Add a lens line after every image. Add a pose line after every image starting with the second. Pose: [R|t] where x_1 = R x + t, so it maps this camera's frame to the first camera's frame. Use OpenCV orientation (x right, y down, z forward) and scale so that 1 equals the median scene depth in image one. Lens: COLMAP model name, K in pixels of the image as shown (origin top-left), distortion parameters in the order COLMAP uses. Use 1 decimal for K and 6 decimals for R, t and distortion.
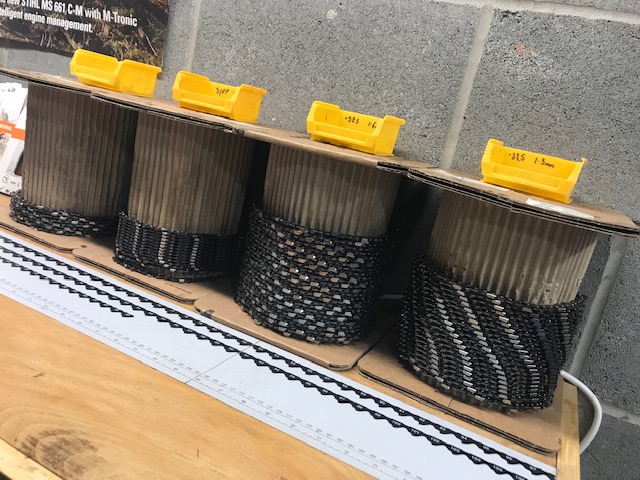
lens RADIAL K [[549.8, 0, 320.0], [0, 549.8, 240.0], [0, 0, 1]] dist [0.012010, 0.003812]
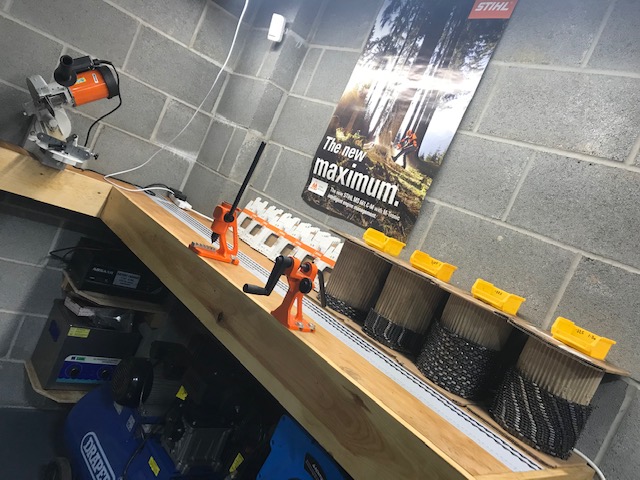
lens RADIAL K [[549.8, 0, 320.0], [0, 549.8, 240.0], [0, 0, 1]] dist [0.012010, 0.003812]
pose [[0.909579, 0.201737, -0.363274, 0.168861], [-0.290945, 0.933375, -0.210147, 0.209949], [0.296677, 0.296838, 0.907673, -1.059358]]
